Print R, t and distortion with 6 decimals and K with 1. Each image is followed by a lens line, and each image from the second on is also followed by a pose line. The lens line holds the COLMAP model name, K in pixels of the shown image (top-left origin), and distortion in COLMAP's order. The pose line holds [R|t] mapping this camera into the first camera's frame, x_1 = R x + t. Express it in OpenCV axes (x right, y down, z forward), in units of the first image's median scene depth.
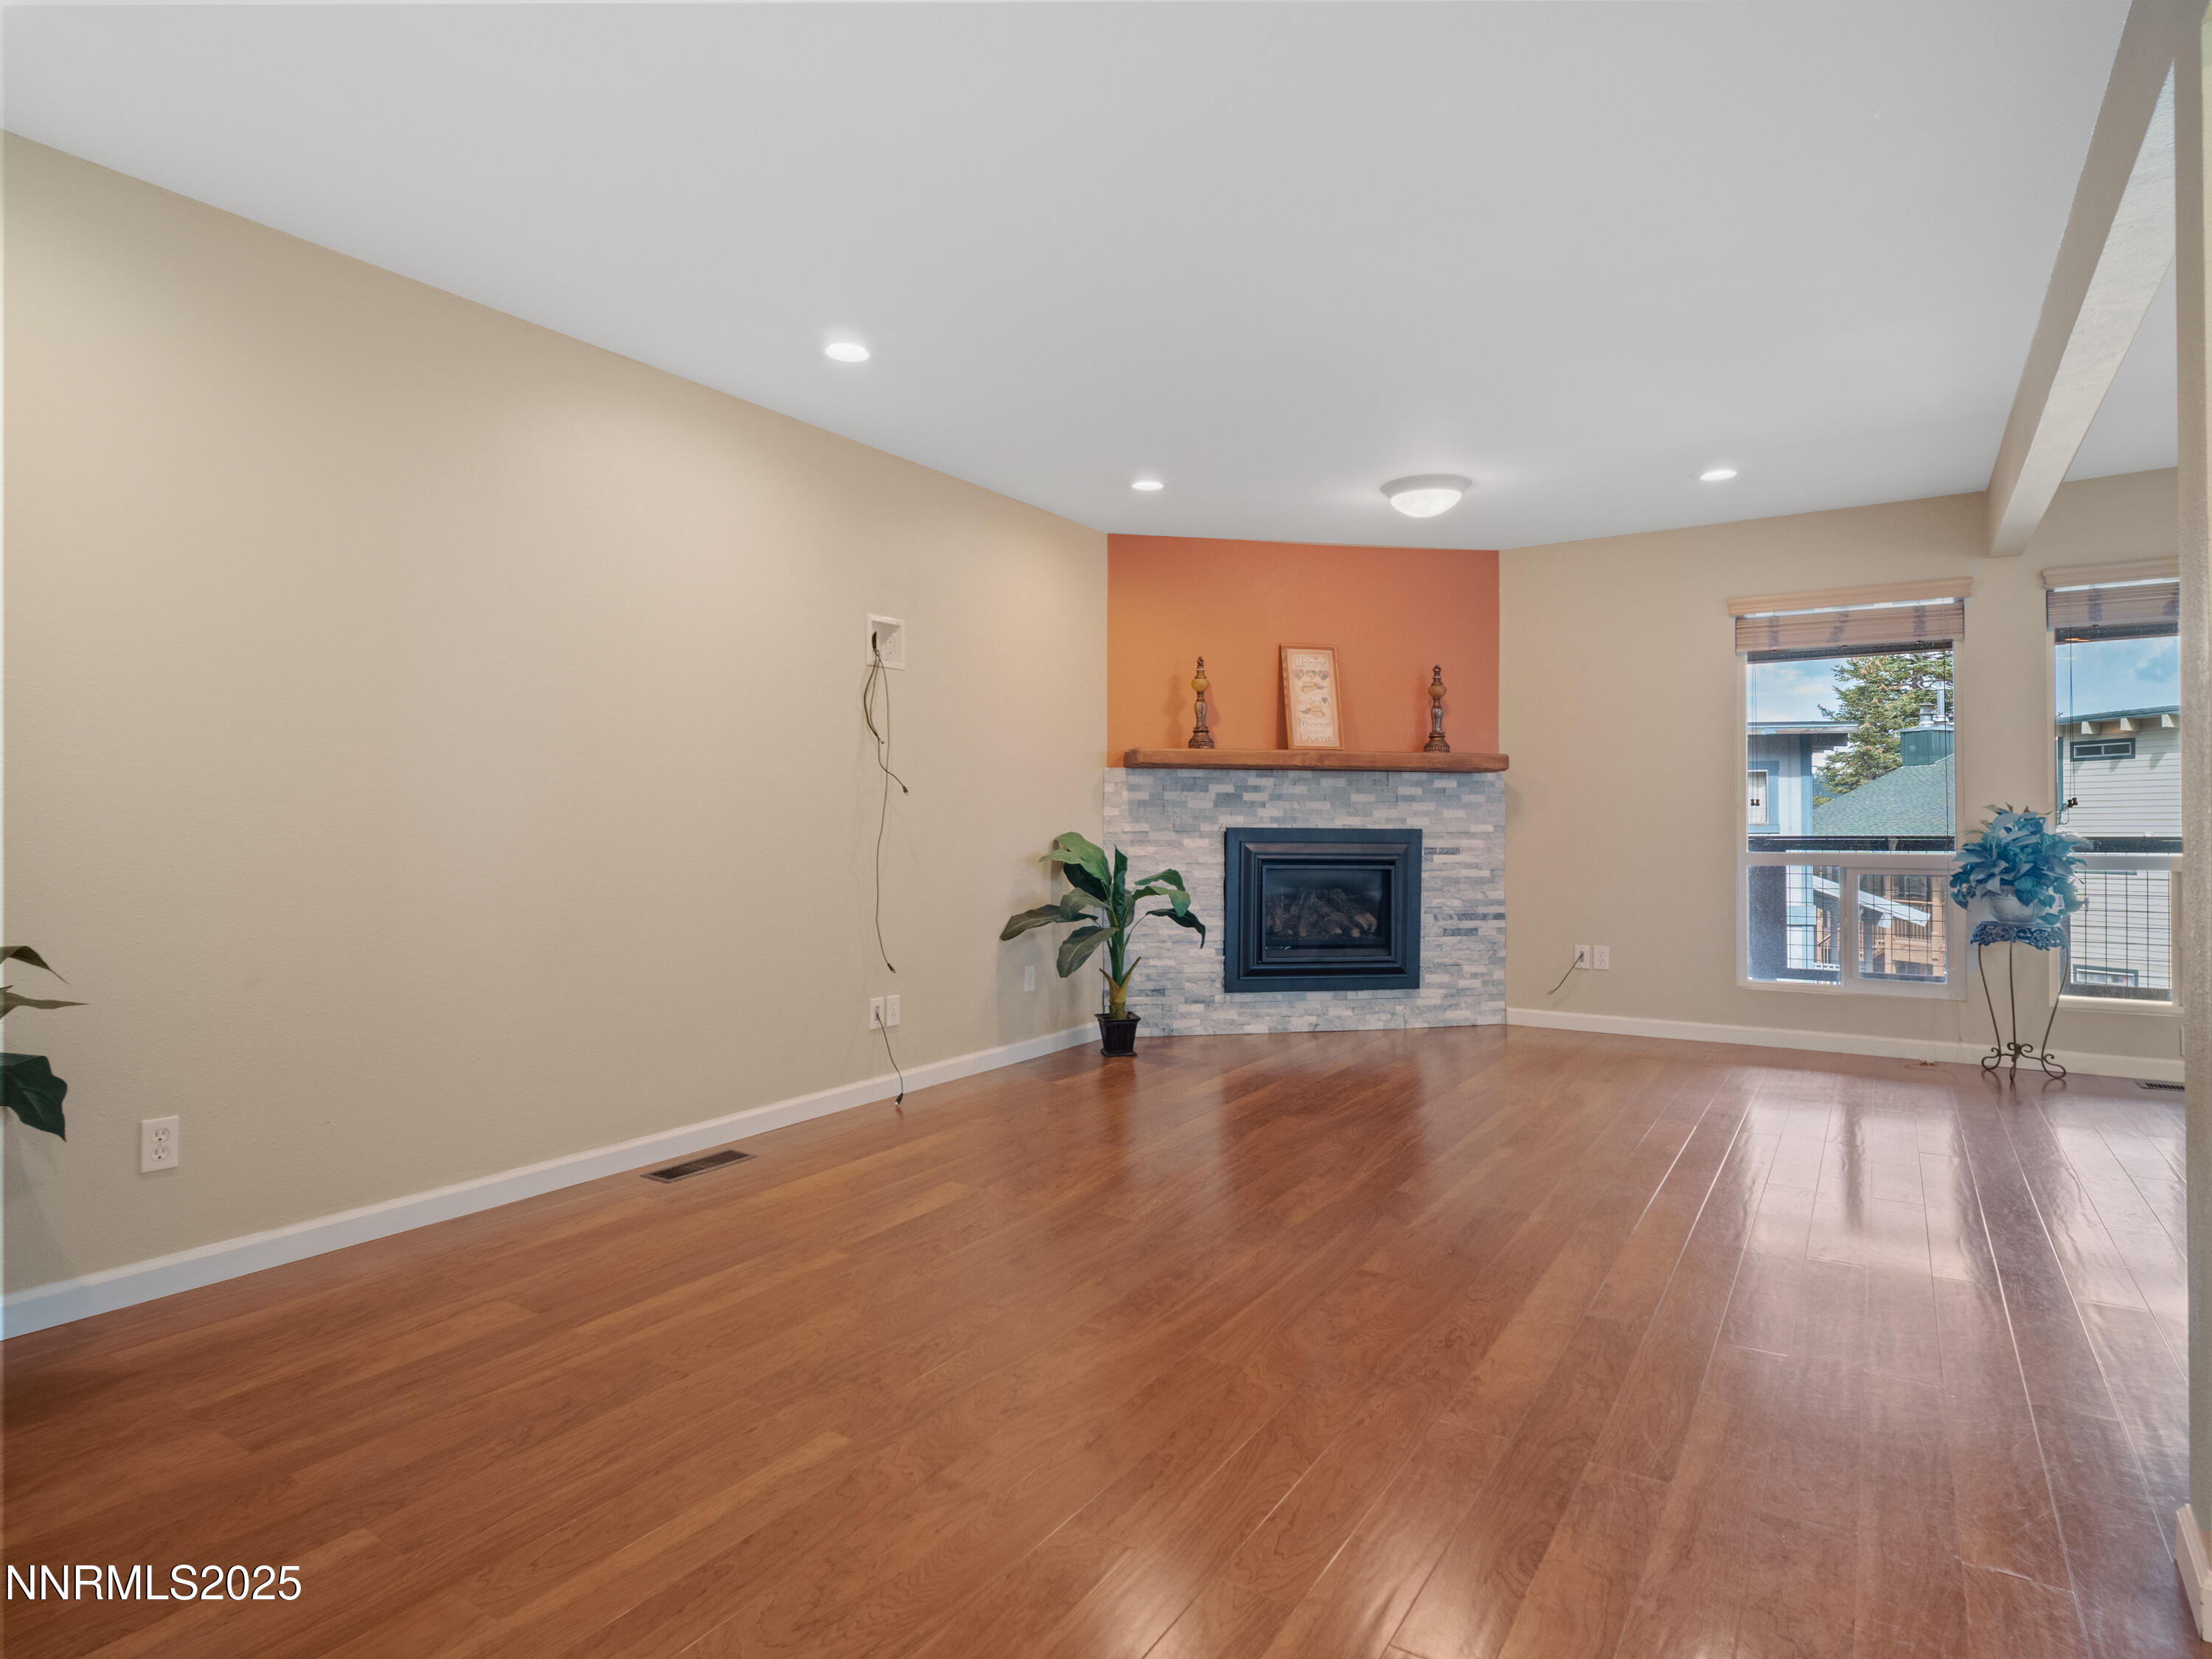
lens RADIAL K [[1213.6, 0, 1099.5], [0, 1213.6, 823.8], [0, 0, 1]] dist [-0.002715, 0.000648]
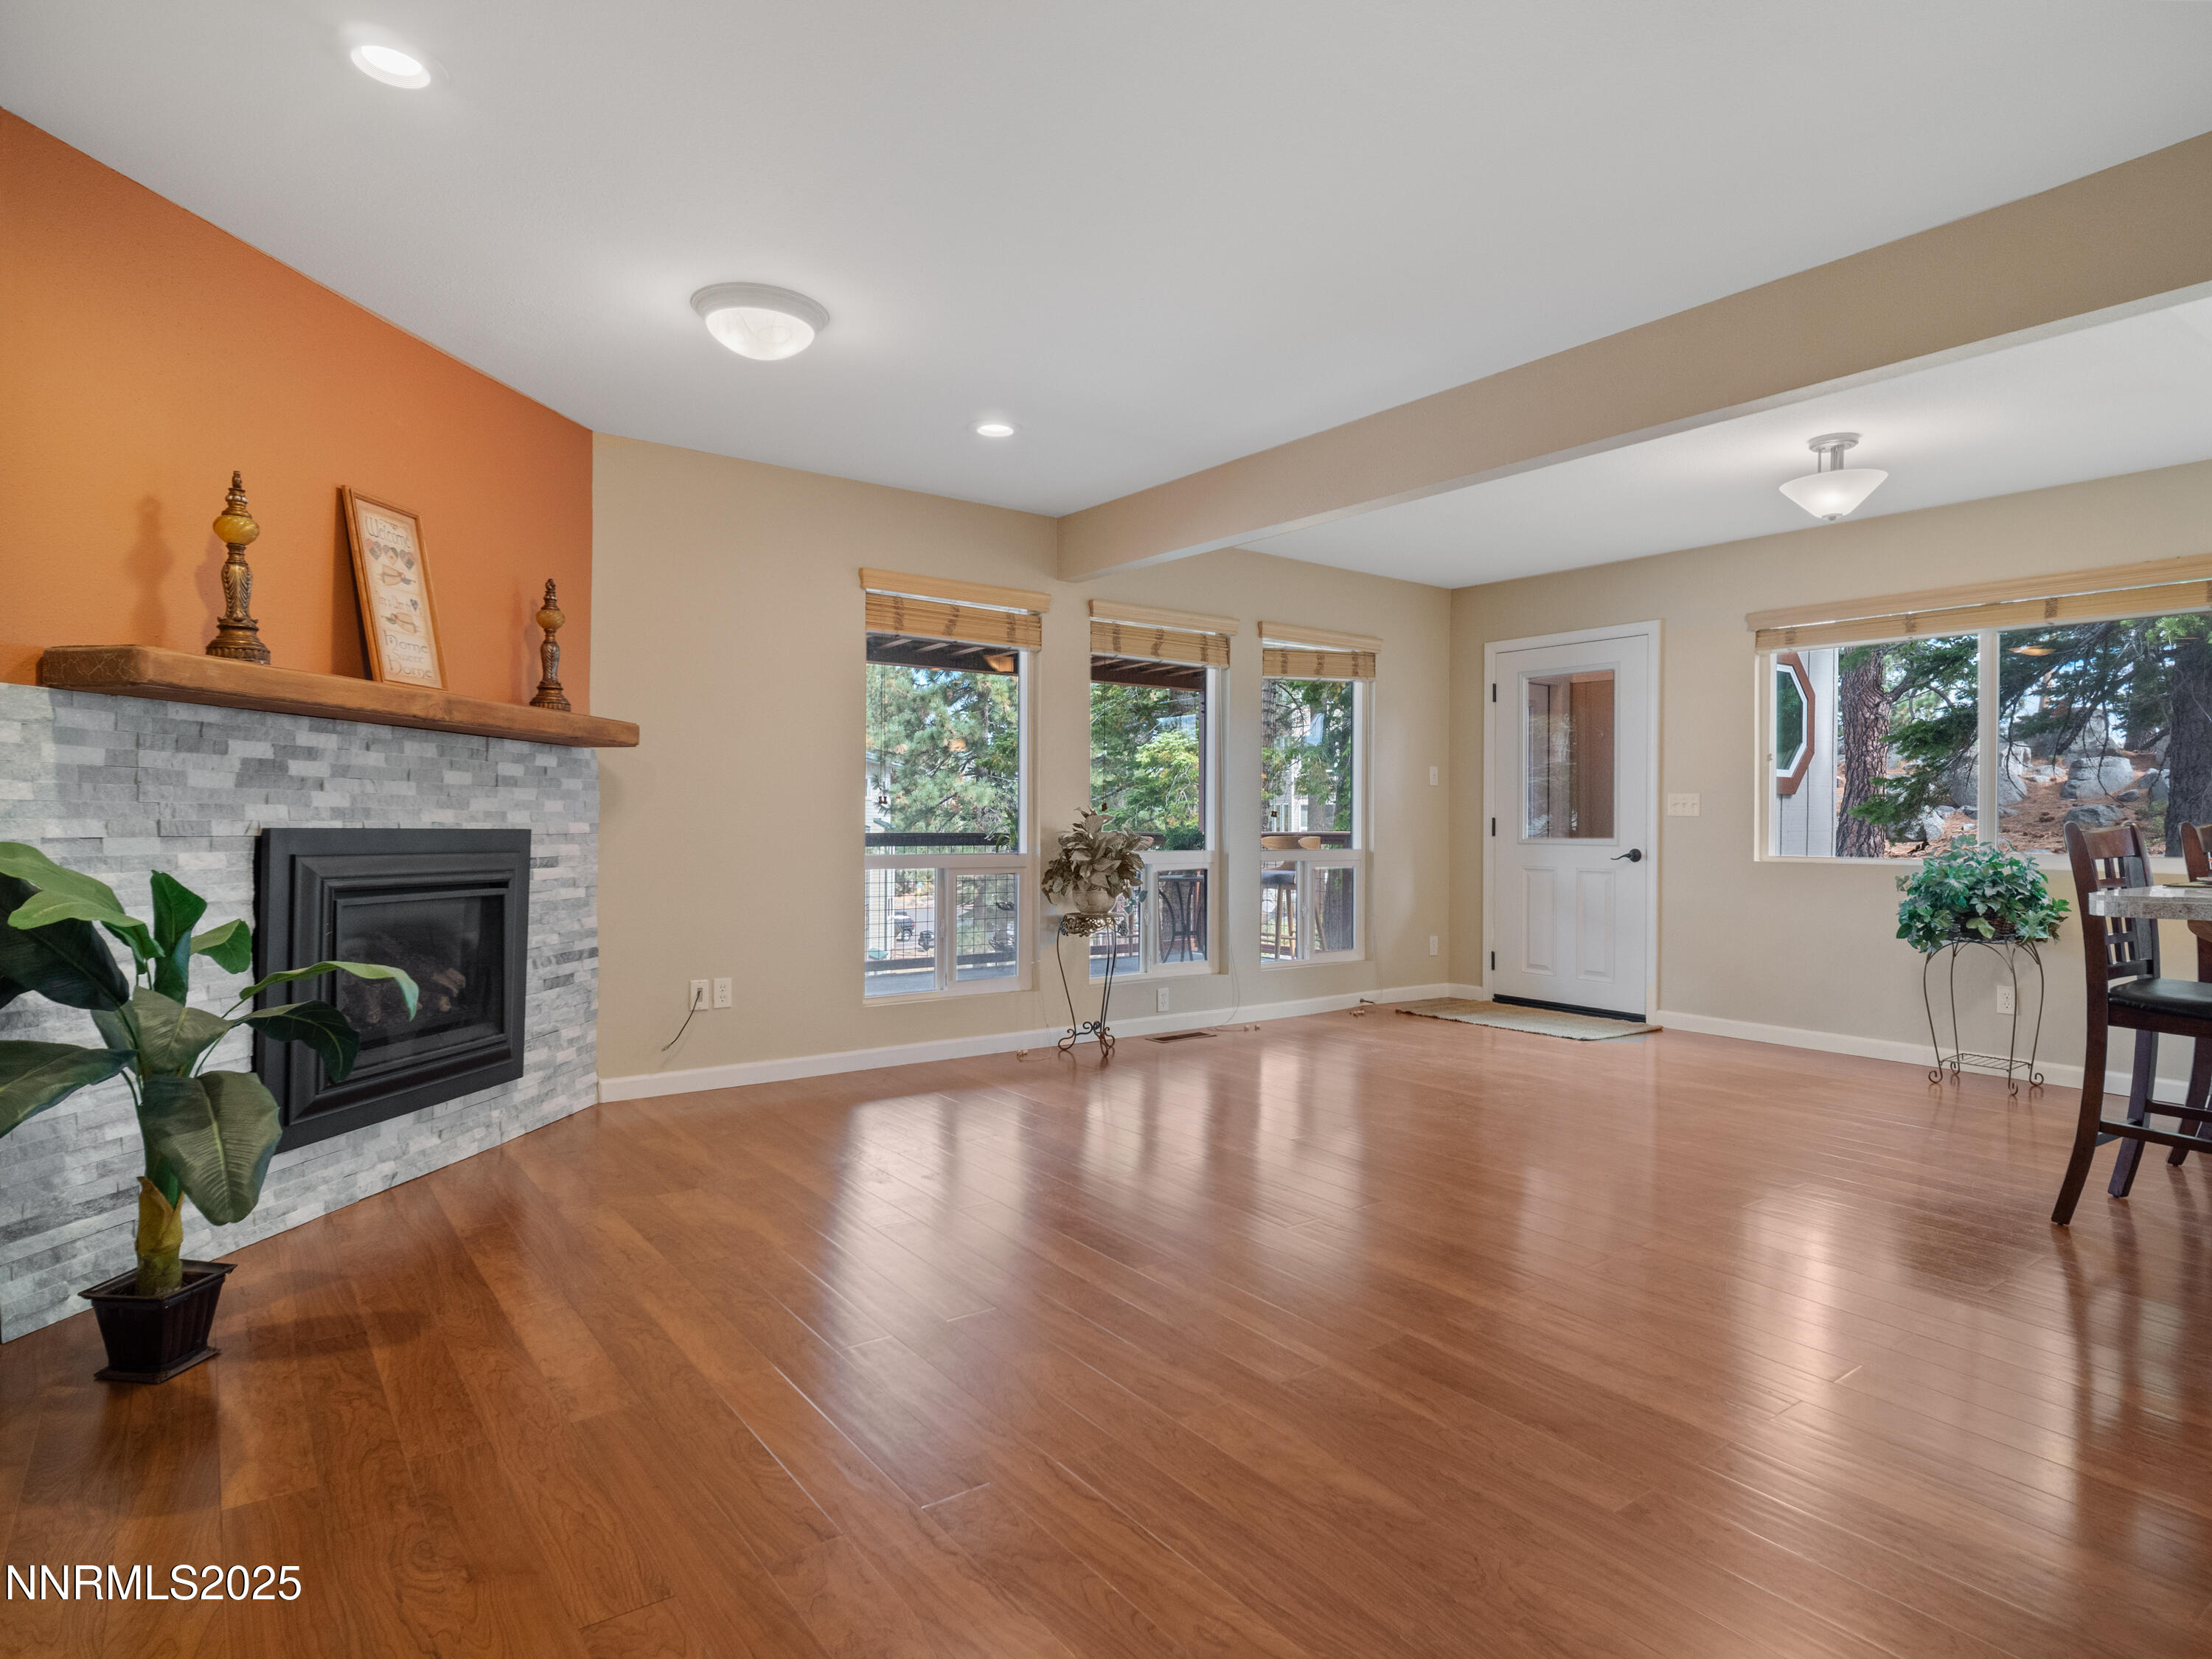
lens RADIAL K [[1229.5, 0, 1081.0], [0, 1229.5, 826.7], [0, 0, 1]] dist [-0.000853, -0.000572]
pose [[0.351467, -0.001982, 0.936198, -0.247357], [-0.008451, 0.999950, 0.005290, -0.003010], [-0.936162, -0.009771, 0.351433, 0.504341]]
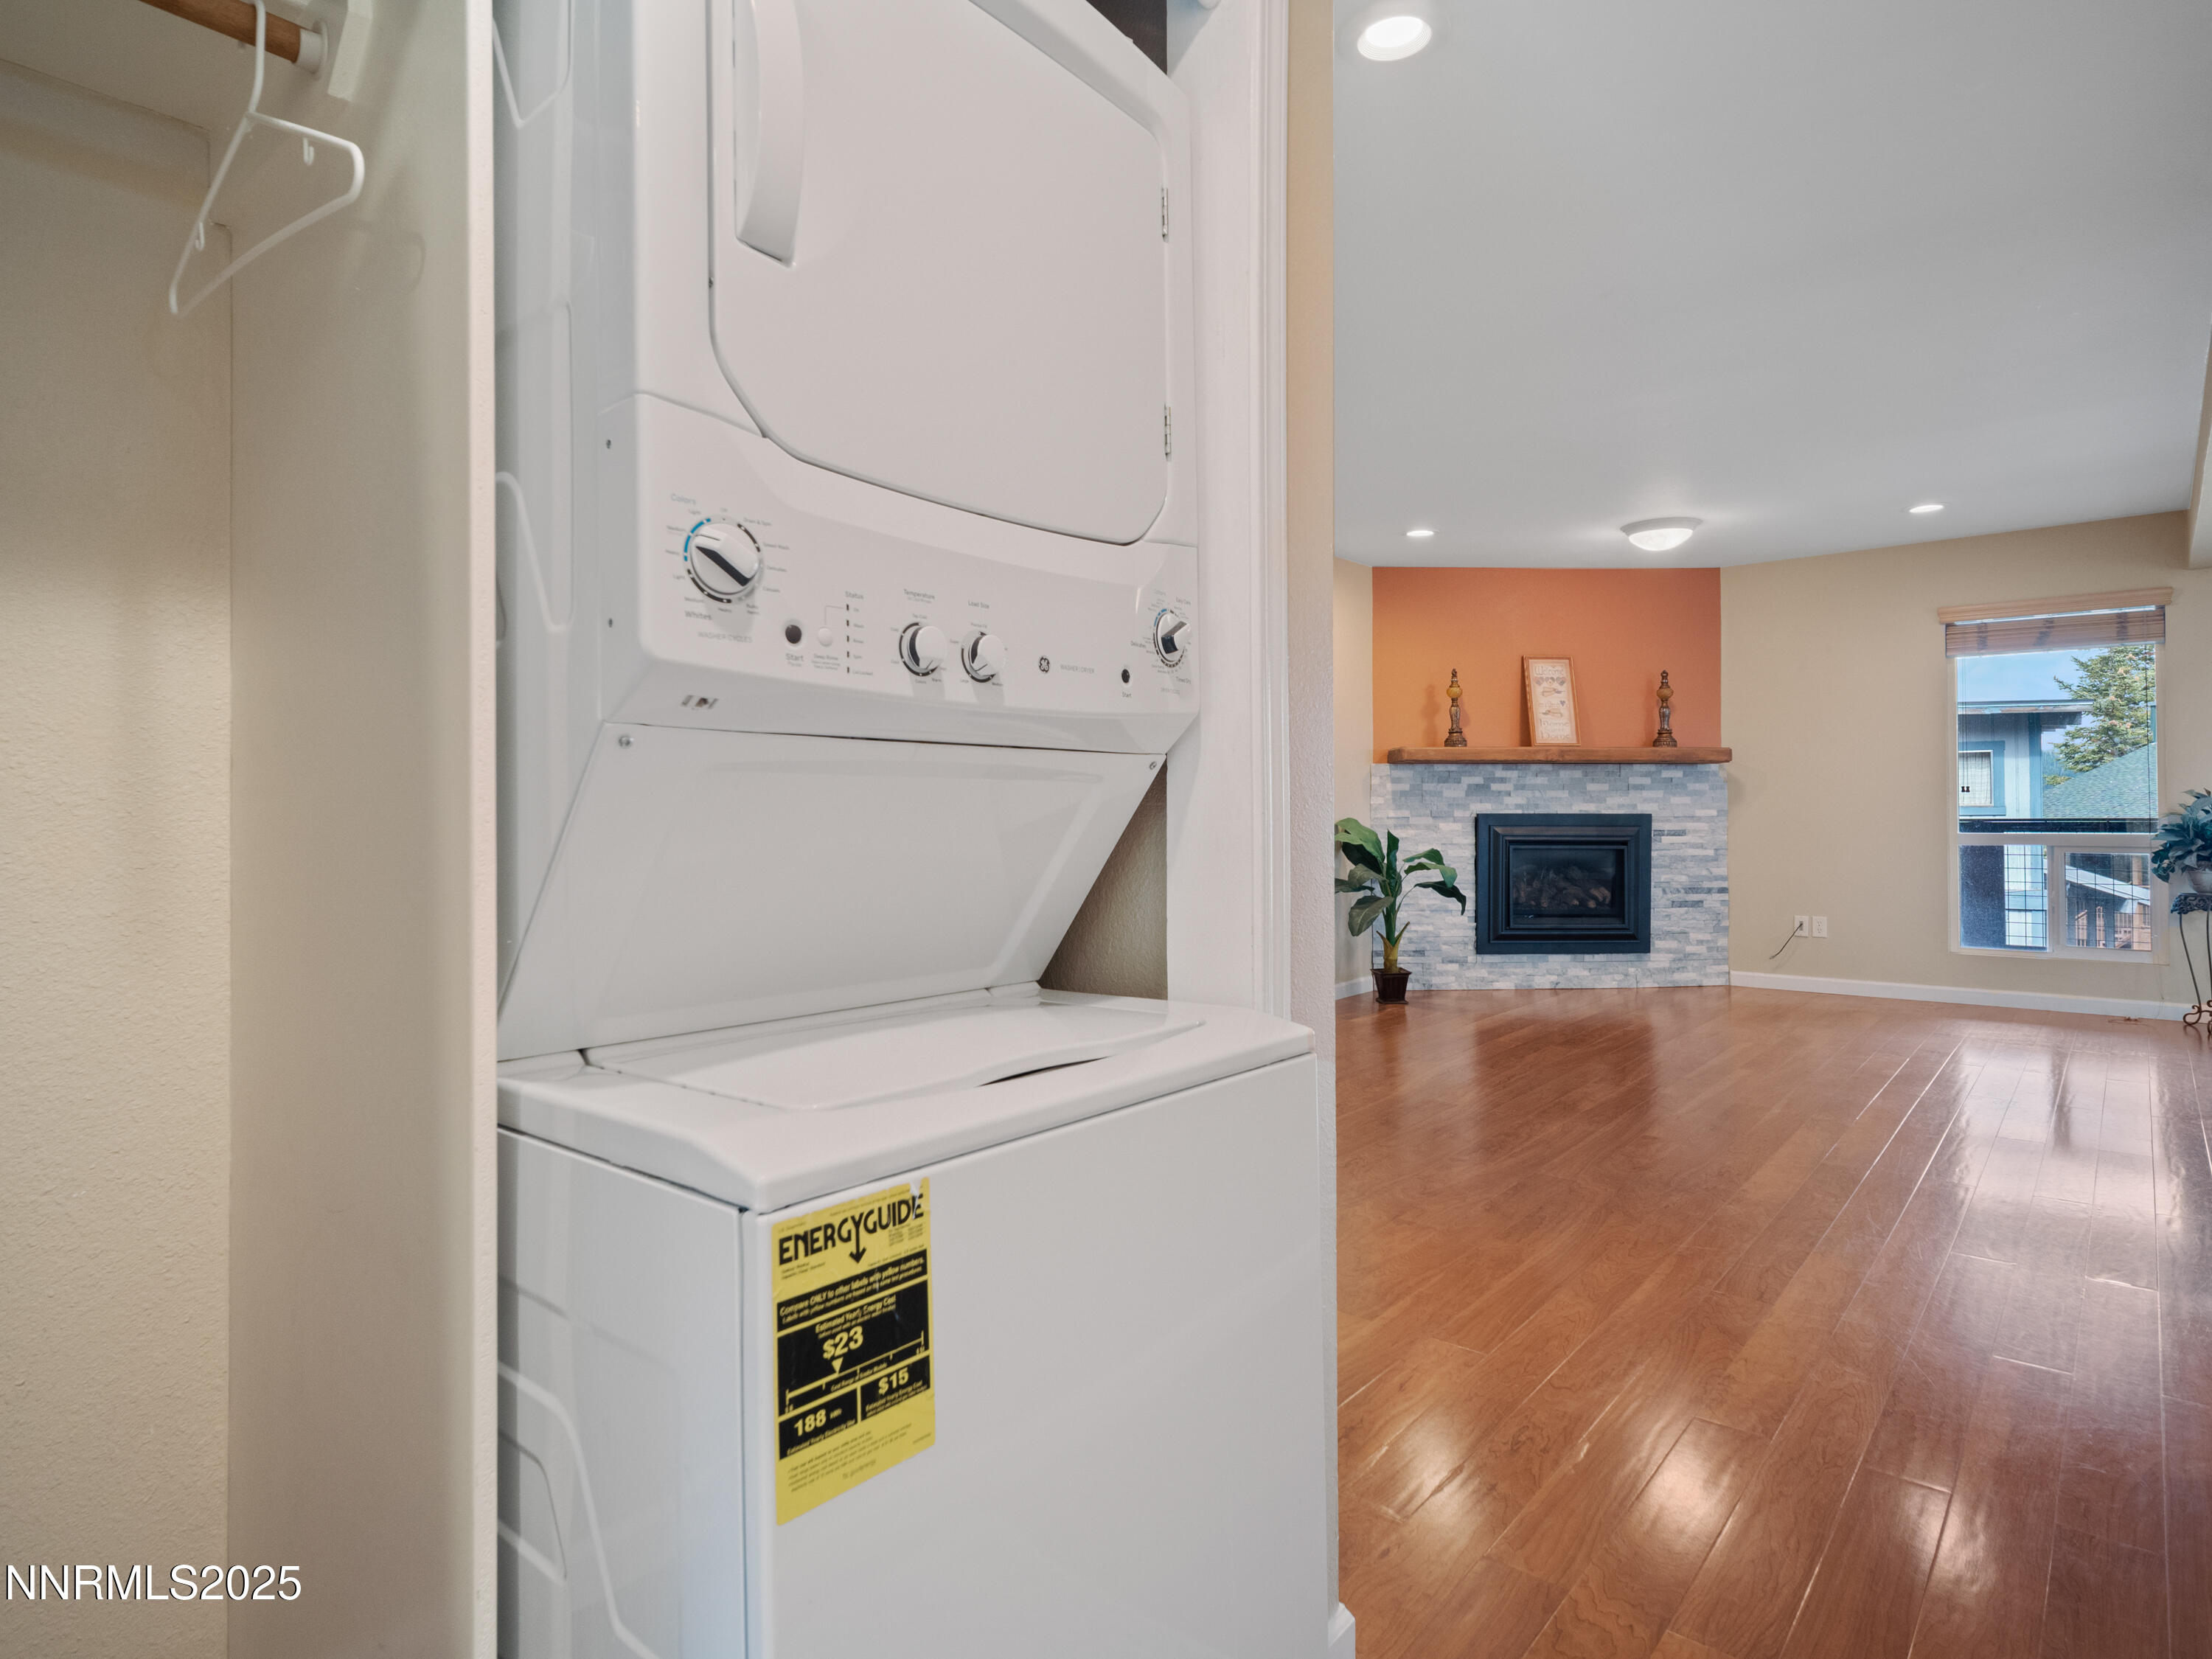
lens RADIAL K [[1208.0, 0, 1098.3], [0, 1208.0, 808.4], [0, 0, 1]] dist [-0.003228, -0.002949]
pose [[0.990420, -0.006047, -0.137952, -0.096032], [0.005943, 0.999982, -0.001164, -0.002656], [0.137957, 0.000333, 0.990438, -0.205058]]
